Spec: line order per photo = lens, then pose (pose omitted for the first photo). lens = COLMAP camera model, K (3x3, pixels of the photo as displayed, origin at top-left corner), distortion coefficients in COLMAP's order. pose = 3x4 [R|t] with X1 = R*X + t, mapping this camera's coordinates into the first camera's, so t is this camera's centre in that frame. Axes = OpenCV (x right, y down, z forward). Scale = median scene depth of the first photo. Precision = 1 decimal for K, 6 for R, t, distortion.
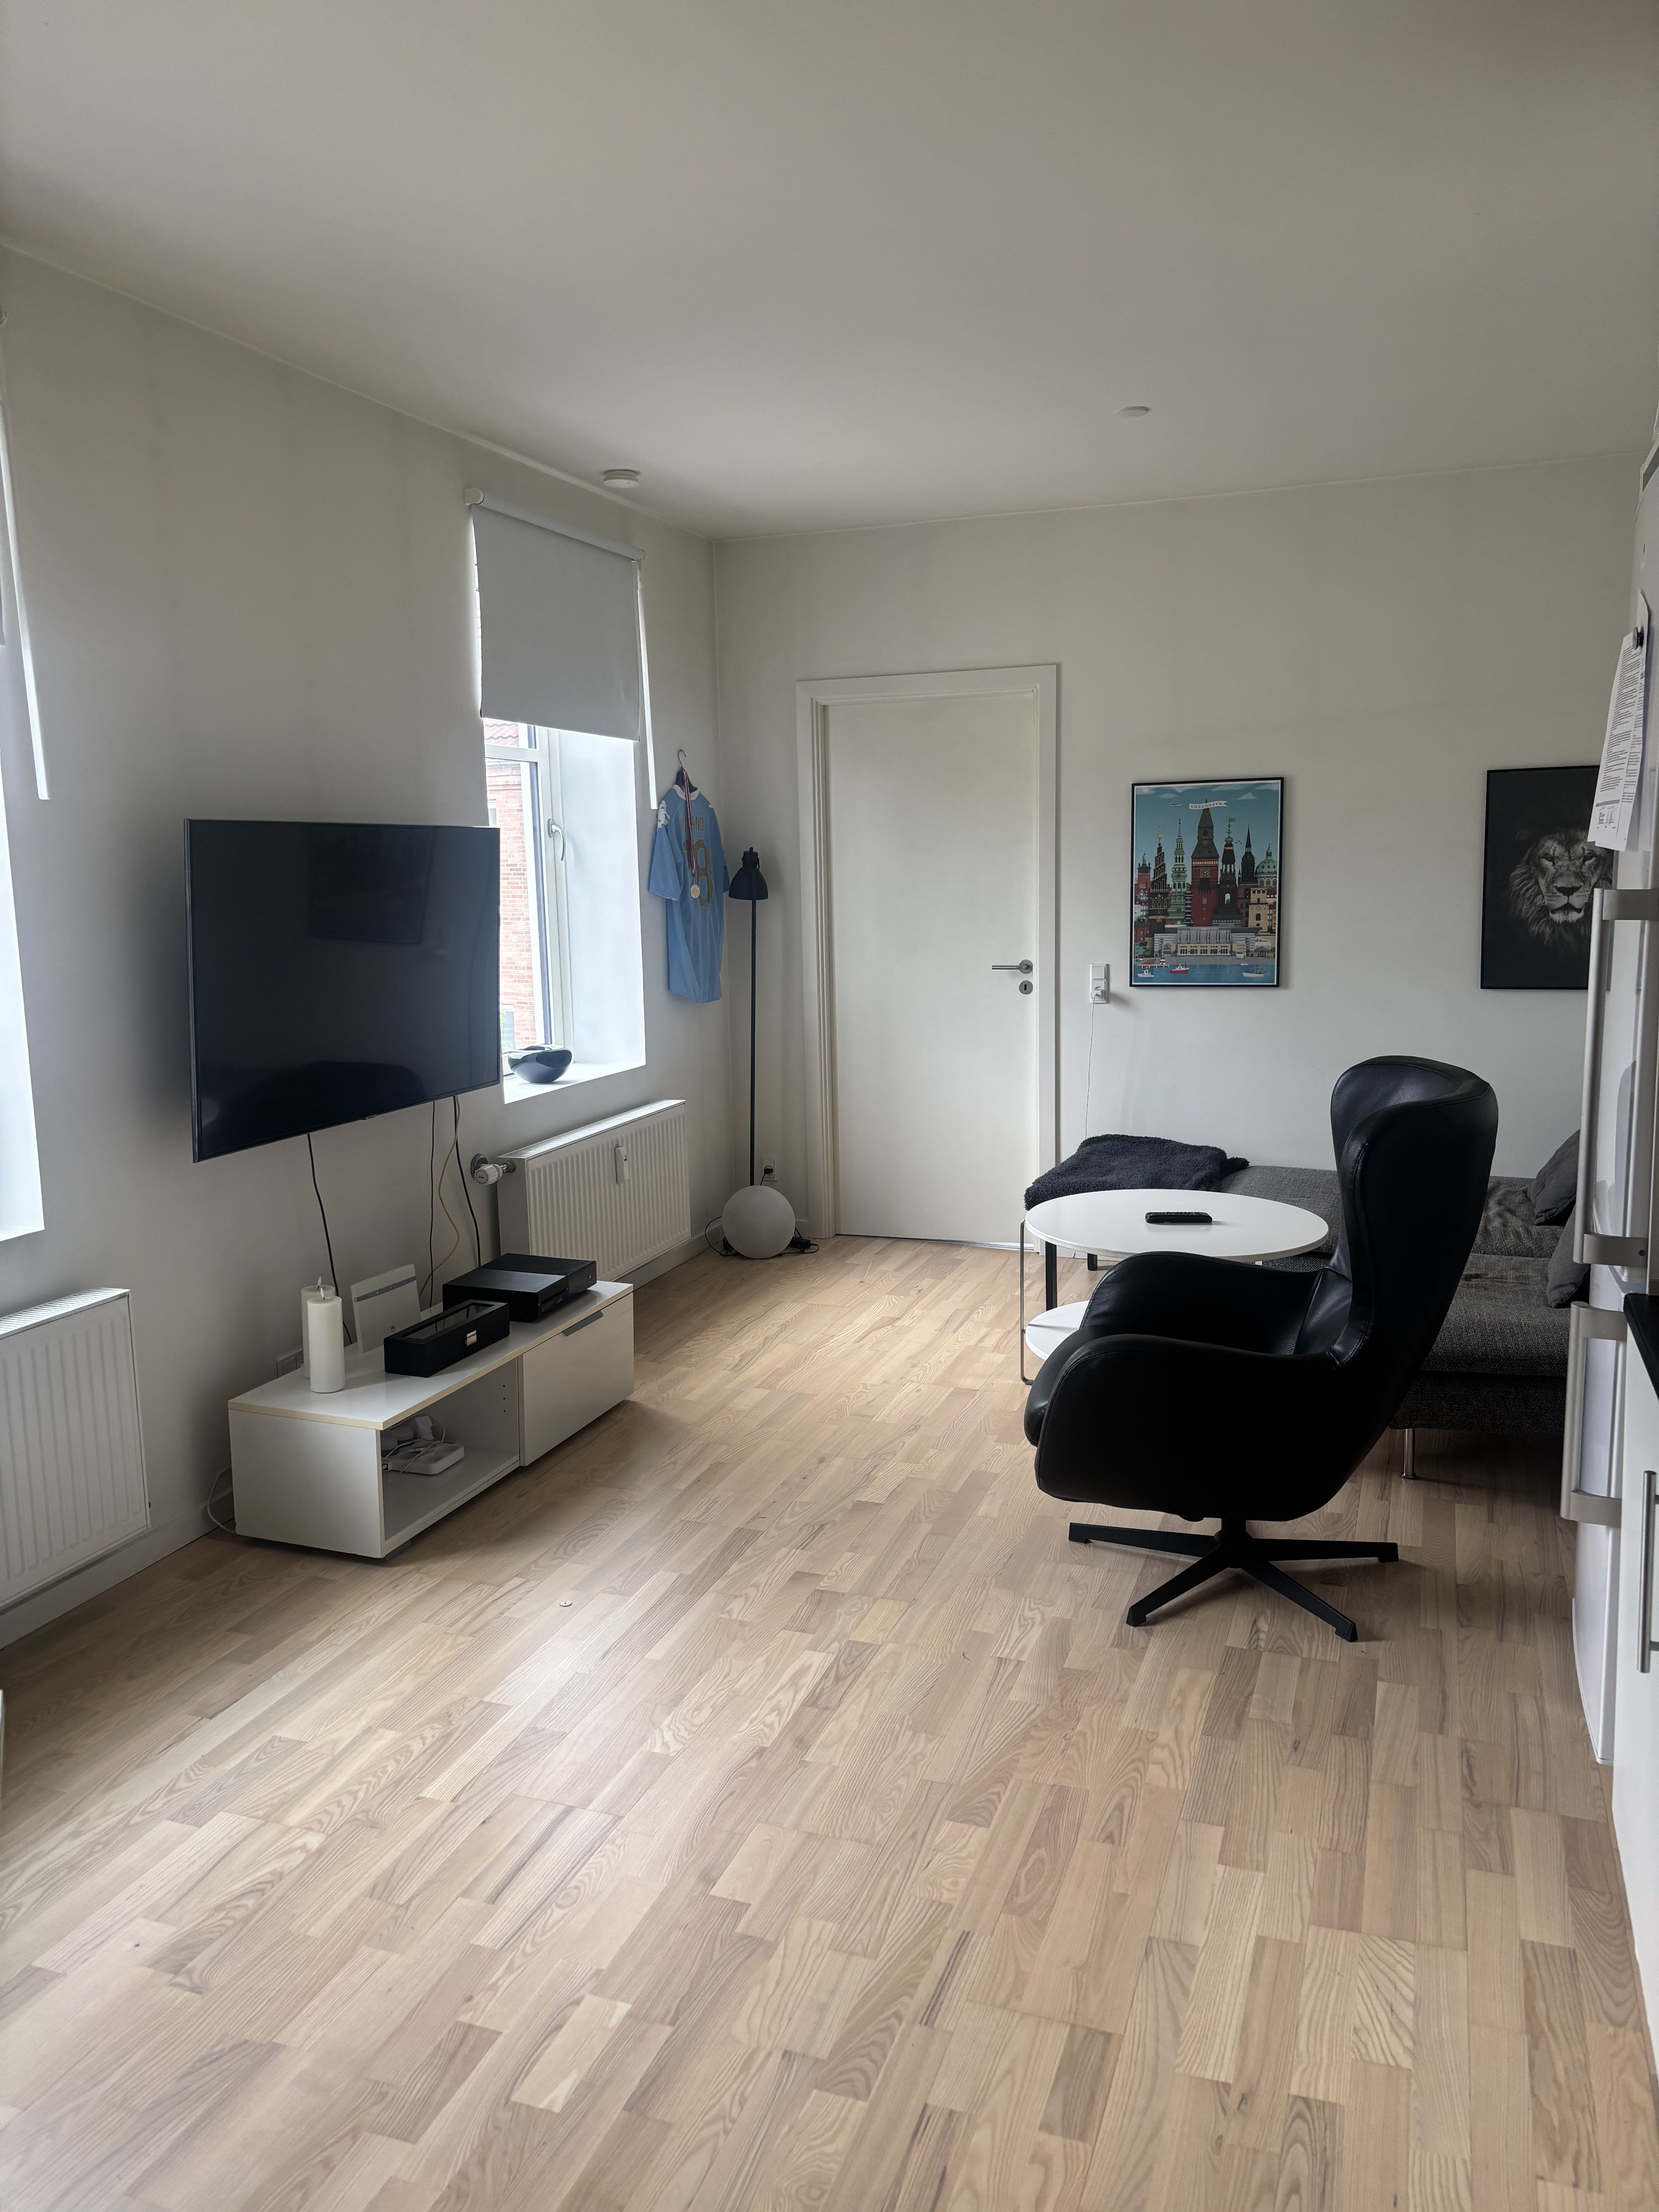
lens RADIAL K [[1652.3, 0, 829.5], [0, 1652.3, 1106.0], [0, 0, 1]] dist [0.037425, -0.066678]
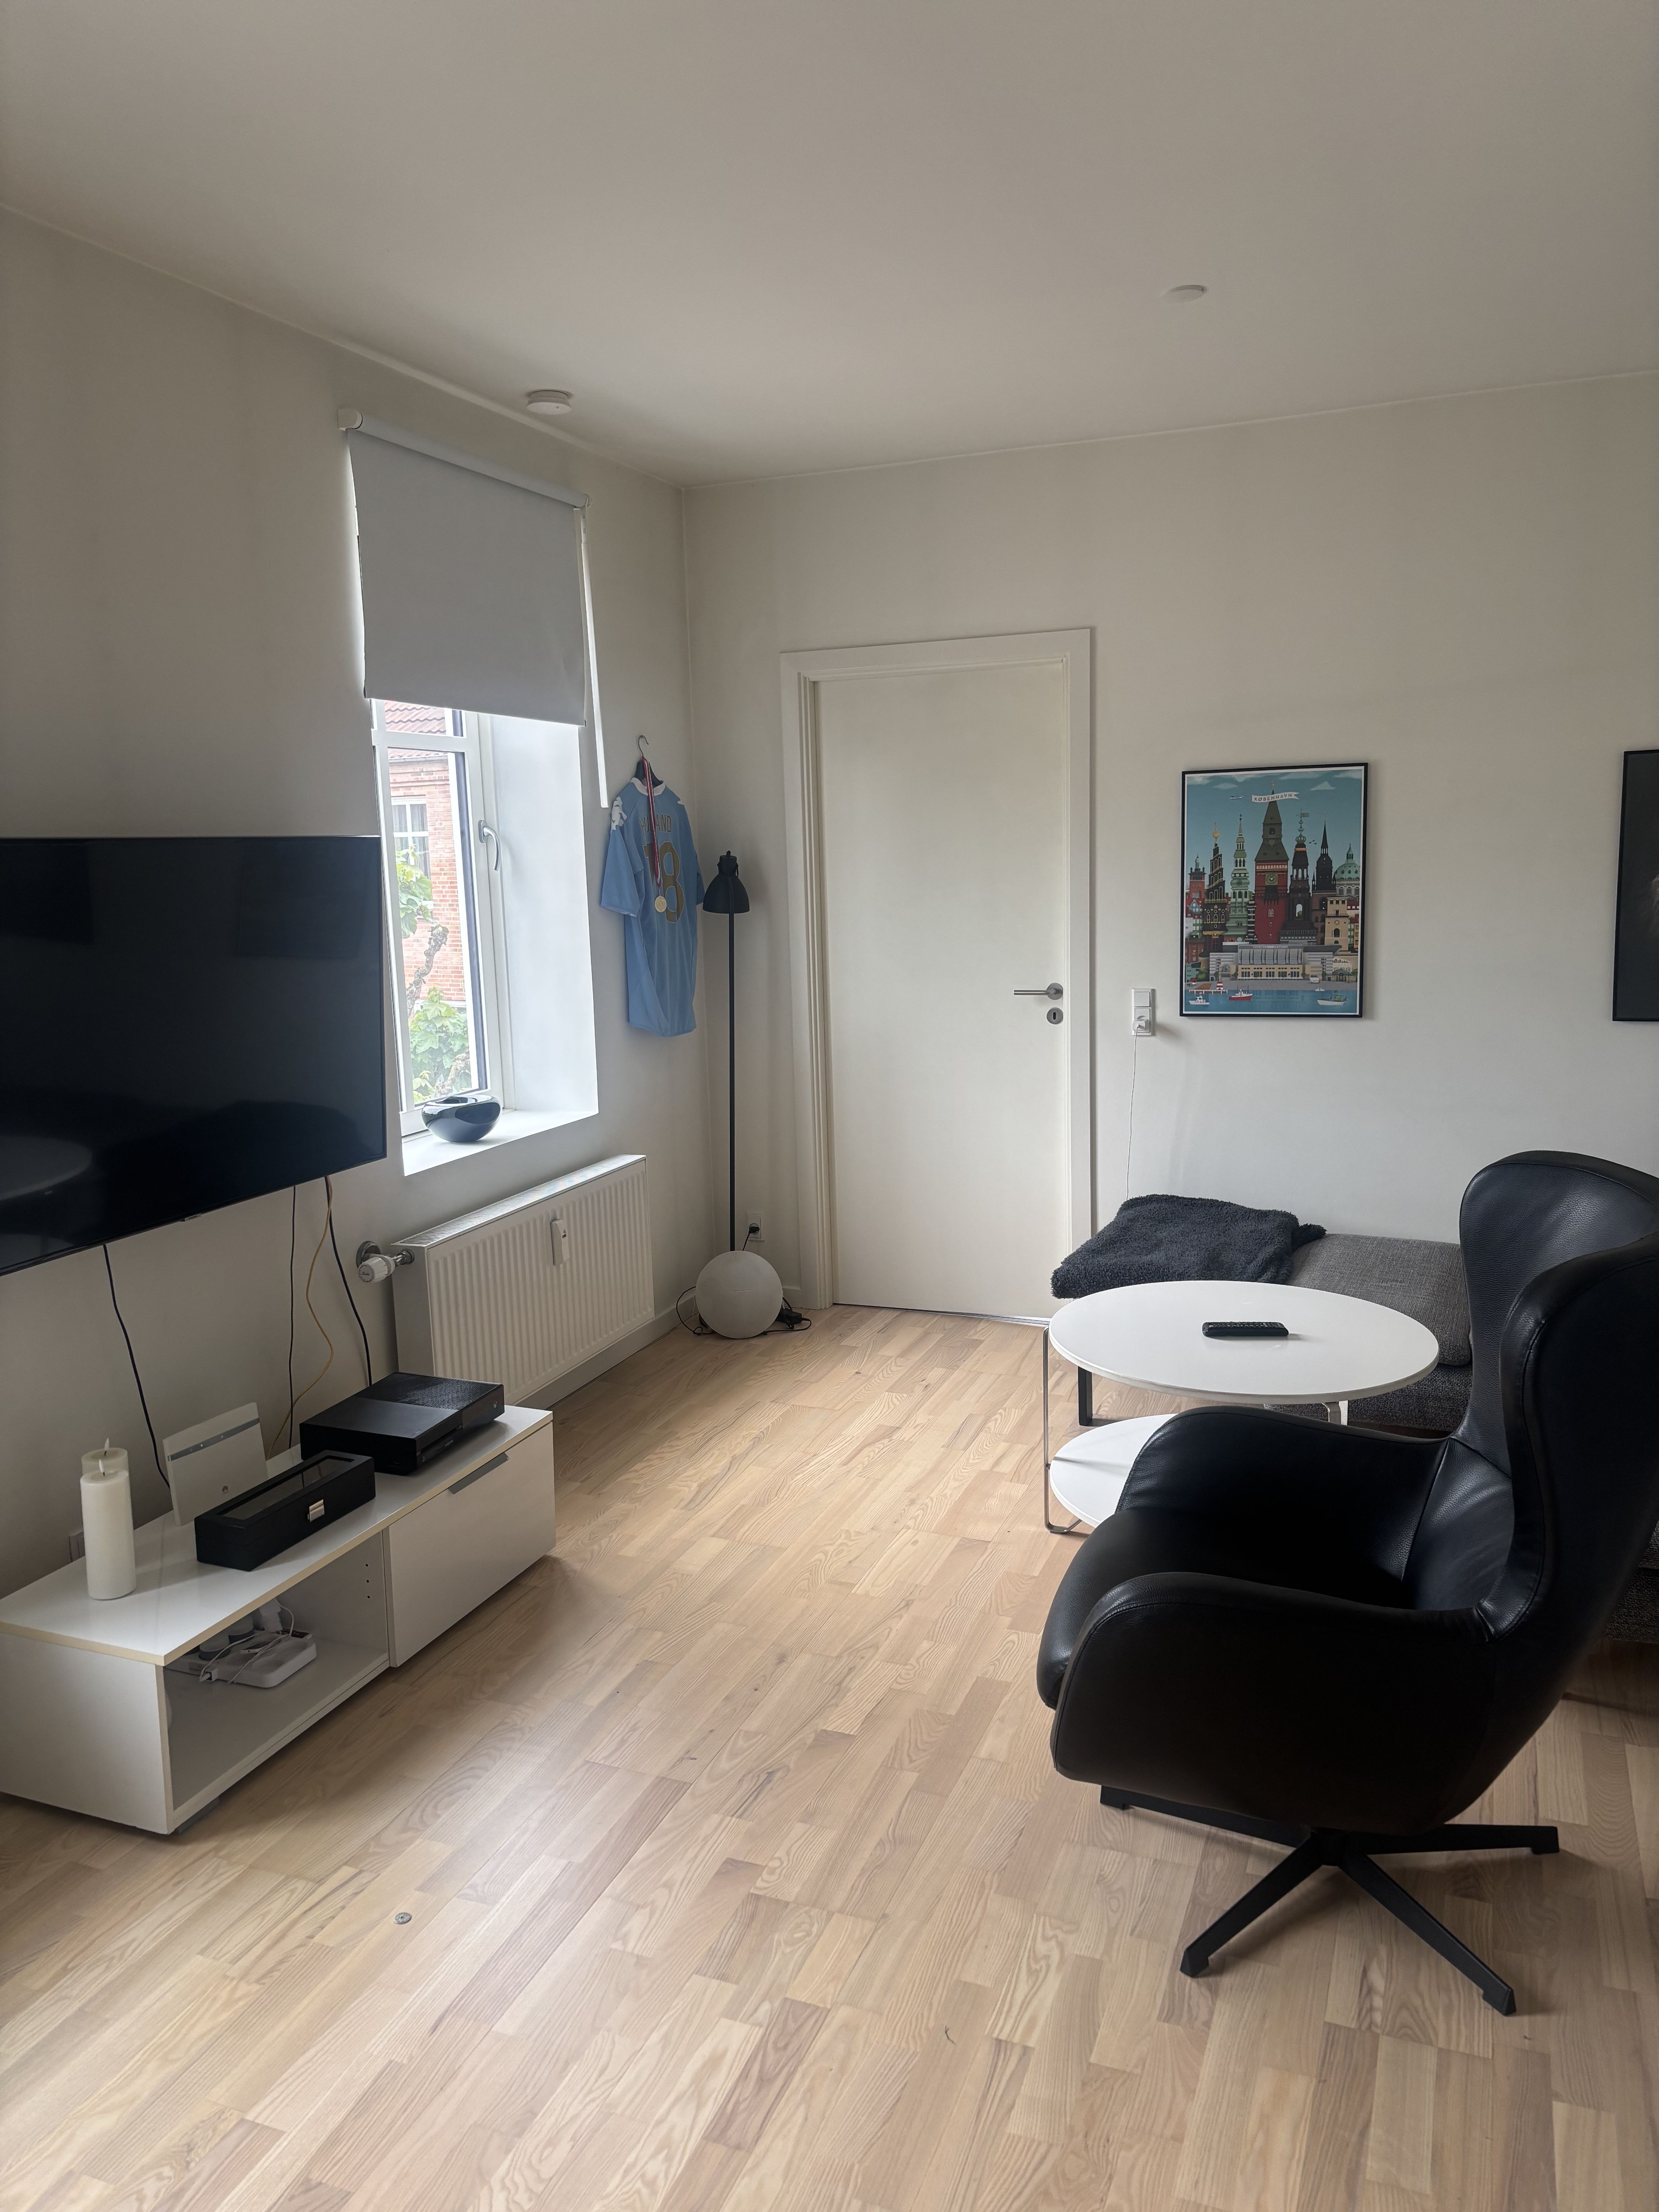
lens RADIAL K [[1654.1, 0, 829.5], [0, 1654.1, 1106.0], [0, 0, 1]] dist [0.014595, 0.005057]
pose [[0.999607, -0.003538, -0.027800, 0.040890], [0.003791, 0.999952, 0.009070, -0.050827], [0.027767, -0.009172, 0.999572, 0.235860]]
